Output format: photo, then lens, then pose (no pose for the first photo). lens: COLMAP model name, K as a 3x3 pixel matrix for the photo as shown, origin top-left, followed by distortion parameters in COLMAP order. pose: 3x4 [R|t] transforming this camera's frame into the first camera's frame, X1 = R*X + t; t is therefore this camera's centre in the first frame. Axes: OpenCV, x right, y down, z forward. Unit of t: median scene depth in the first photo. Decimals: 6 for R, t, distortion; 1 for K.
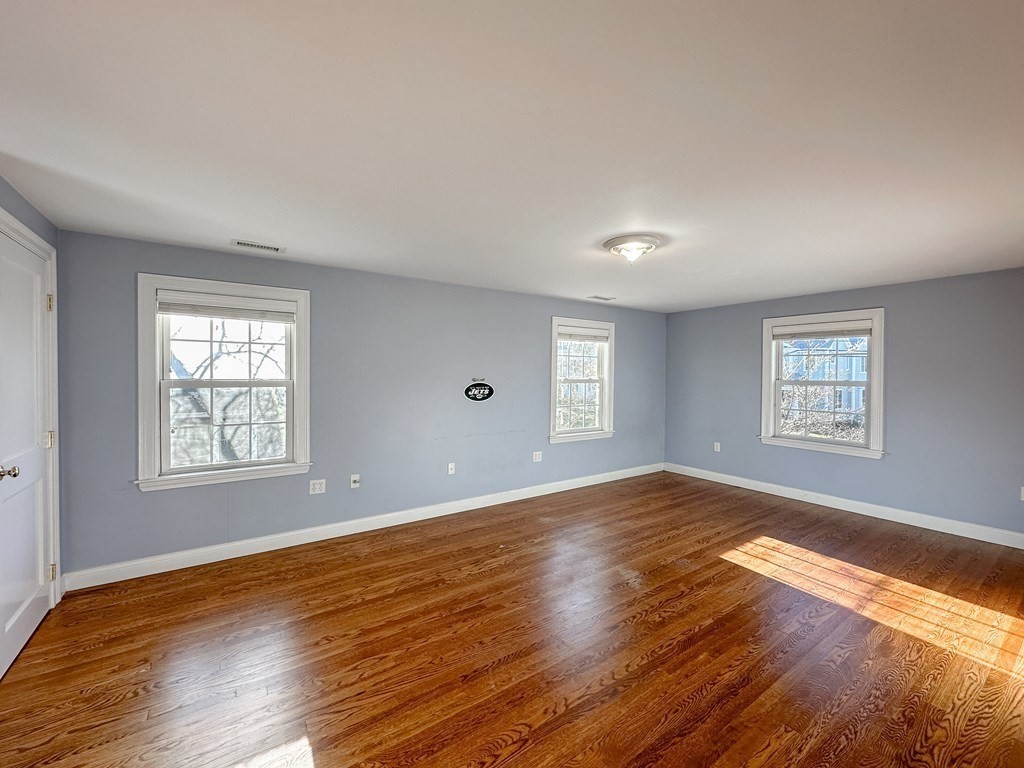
lens RADIAL K [[418.9, 0, 523.2], [0, 418.9, 378.6], [0, 0, 1]] dist [-0.003314, -0.000222]
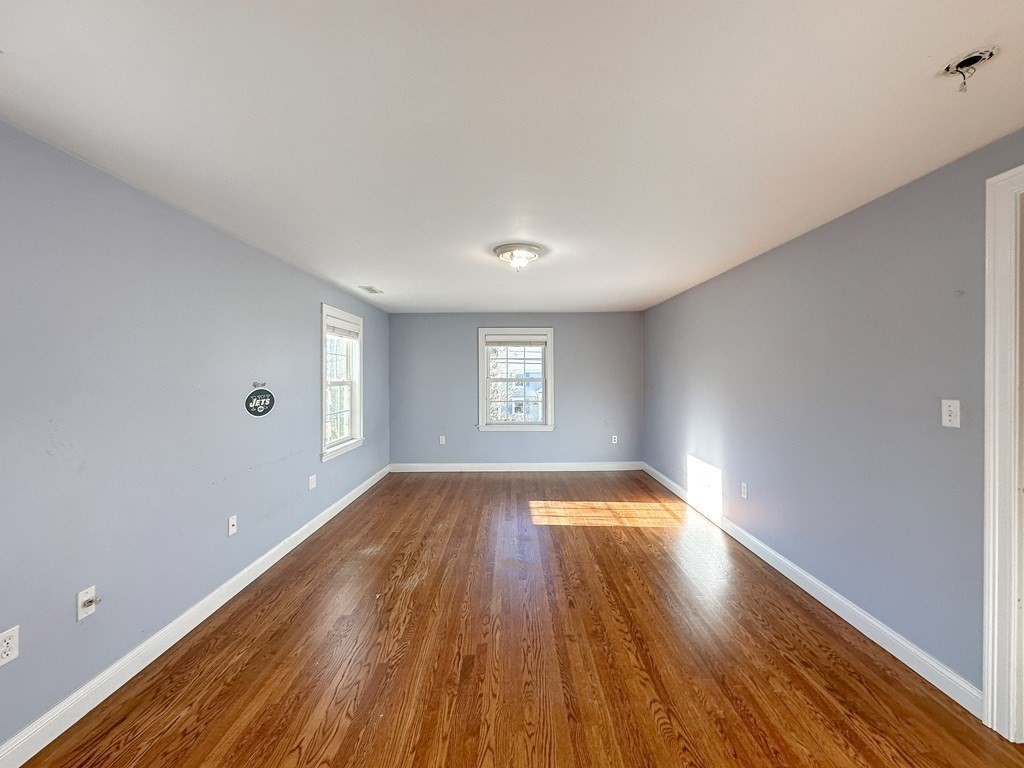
lens RADIAL K [[418.9, 0, 512.5], [0, 418.9, 381.8], [0, 0, 1]] dist [-0.003314, -0.000222]
pose [[0.571238, -0.022661, 0.820472, -0.537433], [0.017960, 0.999725, 0.015107, -0.006041], [-0.820588, 0.006106, 0.571488, 0.345858]]
